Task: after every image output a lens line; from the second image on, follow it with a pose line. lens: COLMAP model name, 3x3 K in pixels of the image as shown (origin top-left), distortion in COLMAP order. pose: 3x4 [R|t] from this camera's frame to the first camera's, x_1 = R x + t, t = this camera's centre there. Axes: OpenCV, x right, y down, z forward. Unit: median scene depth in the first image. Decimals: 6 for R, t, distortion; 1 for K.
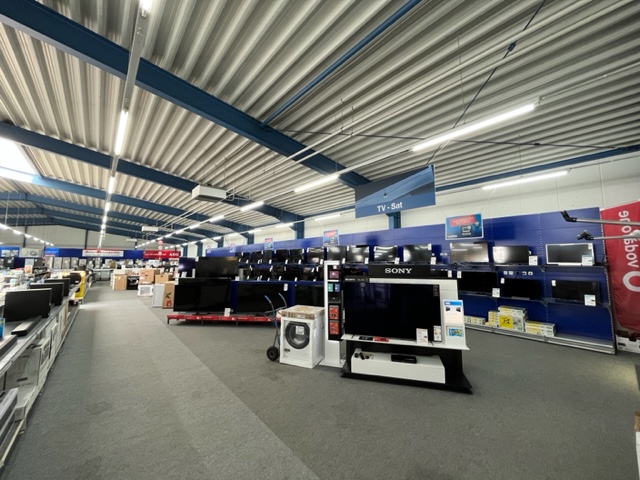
lens RADIAL K [[253.3, 0, 333.2], [0, 253.3, 228.7], [0, 0, 1]] dist [0.000093, 0.000051]
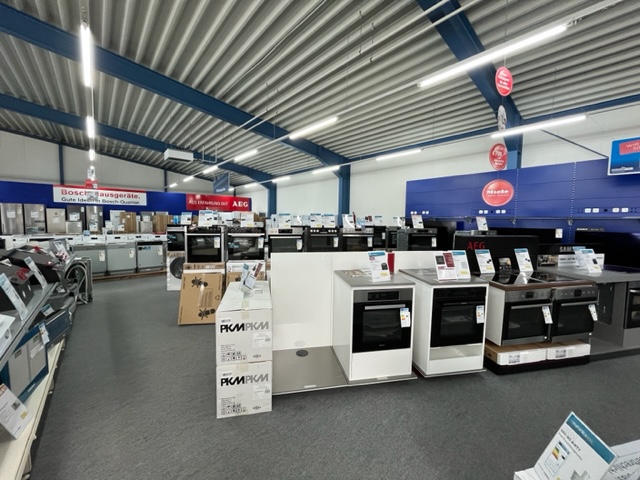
lens RADIAL K [[261.6, 0, 311.0], [0, 261.6, 236.3], [0, 0, 1]] dist [0.000316, -0.000248]
pose [[0.997991, 0.010010, -0.062561, -0.661520], [0.002332, 0.980968, 0.194156, 0.097128], [0.063314, -0.193912, 0.978974, 0.721558]]
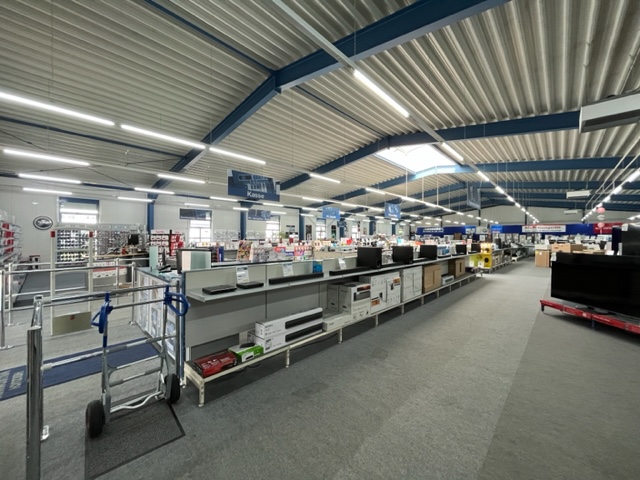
lens RADIAL K [[261.6, 0, 311.0], [0, 261.6, 236.3], [0, 0, 1]] dist [0.000316, -0.000248]
pose [[0.058647, -0.007714, -0.998249, 0.026856], [0.123795, 0.992308, -0.000395, 0.022435], [0.990573, -0.123555, 0.059150, 0.096338]]
